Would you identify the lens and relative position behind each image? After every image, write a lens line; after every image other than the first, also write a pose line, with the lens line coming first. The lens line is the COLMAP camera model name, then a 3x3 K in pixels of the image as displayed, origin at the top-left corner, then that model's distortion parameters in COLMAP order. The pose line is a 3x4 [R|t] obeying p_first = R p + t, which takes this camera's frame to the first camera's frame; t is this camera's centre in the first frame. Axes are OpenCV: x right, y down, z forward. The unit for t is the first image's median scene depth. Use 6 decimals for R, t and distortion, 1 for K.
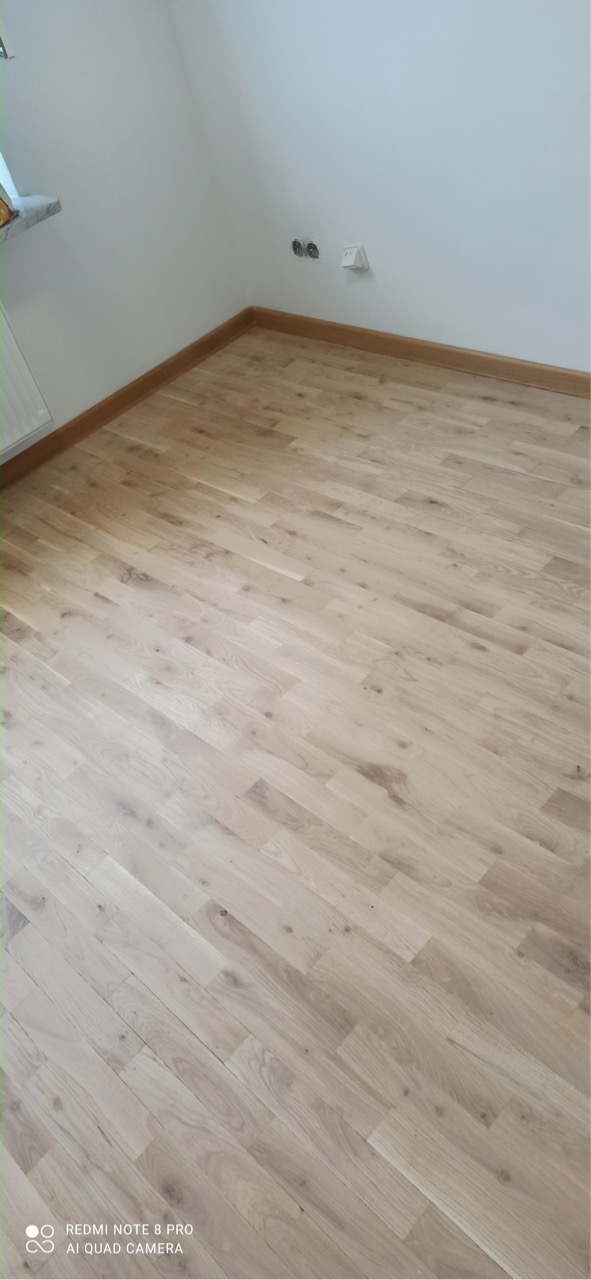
lens RADIAL K [[929.7, 0, 310.1], [0, 929.7, 638.8], [0, 0, 1]] dist [0.056340, -0.057588]
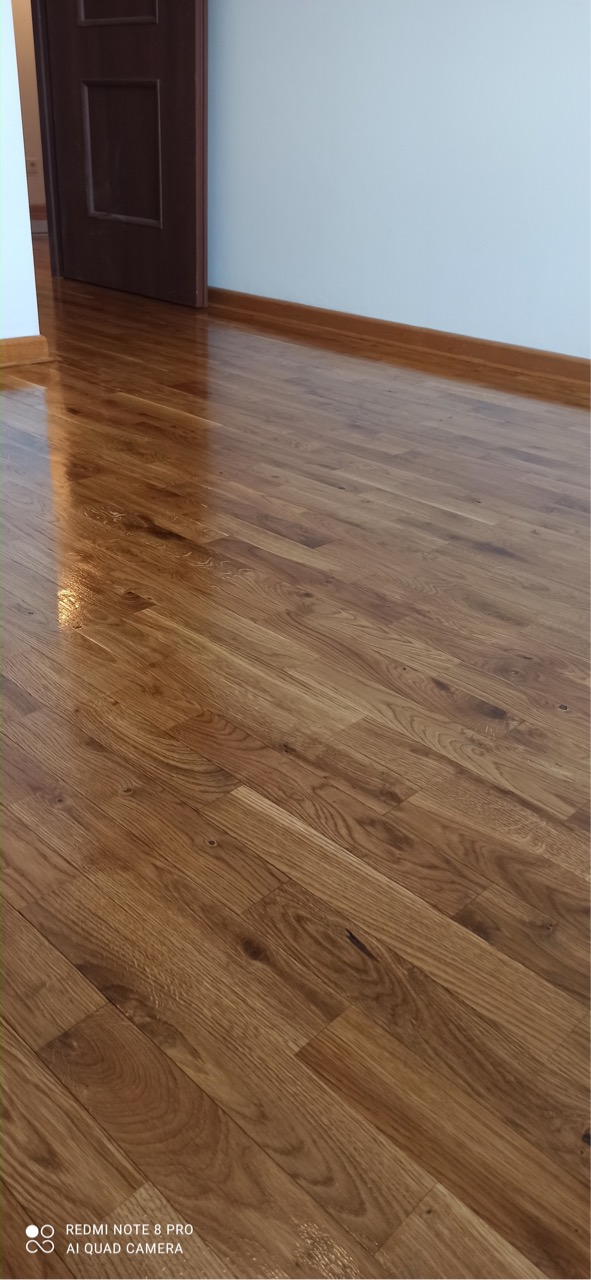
lens RADIAL K [[929.7, 0, 310.1], [0, 929.7, 638.8], [0, 0, 1]] dist [0.056340, -0.057588]
pose [[-0.981479, 0.175232, 0.077412, -0.096705], [0.131157, 0.320126, 0.938252, -0.541917], [0.139630, 0.931028, -0.337180, 1.318963]]
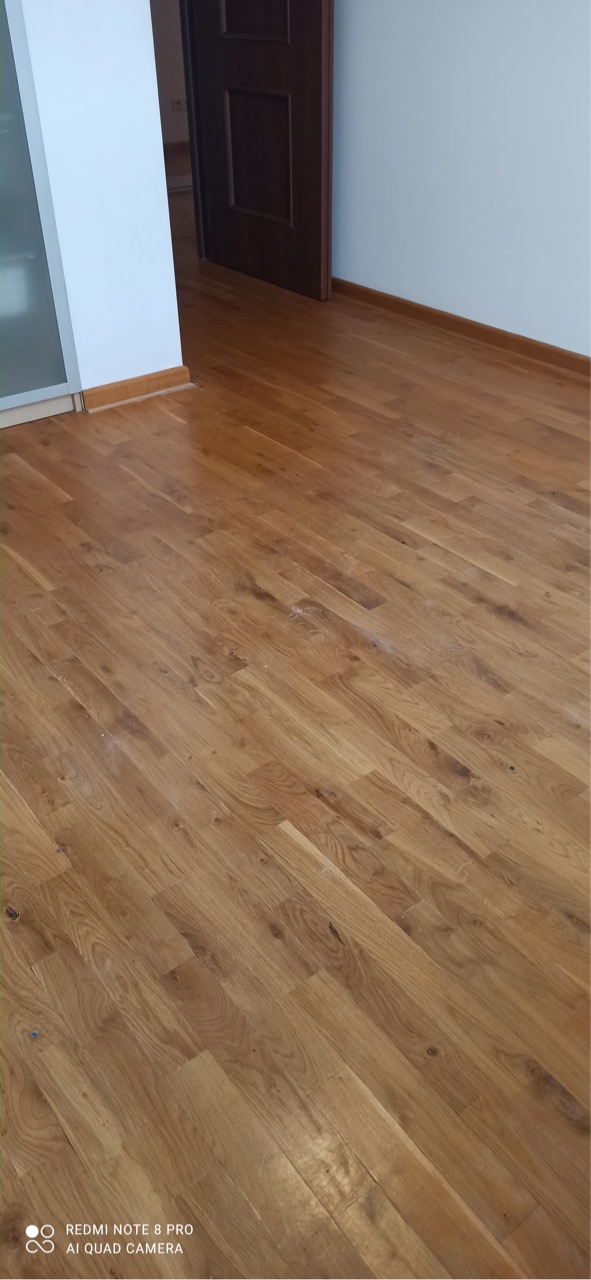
lens RADIAL K [[929.7, 0, 310.1], [0, 929.7, 638.8], [0, 0, 1]] dist [0.056340, -0.057588]
pose [[-0.958646, 0.127135, 0.254626, -0.247946], [0.276542, 0.204719, 0.938943, -0.825649], [0.067245, 0.970529, -0.231412, 1.257053]]
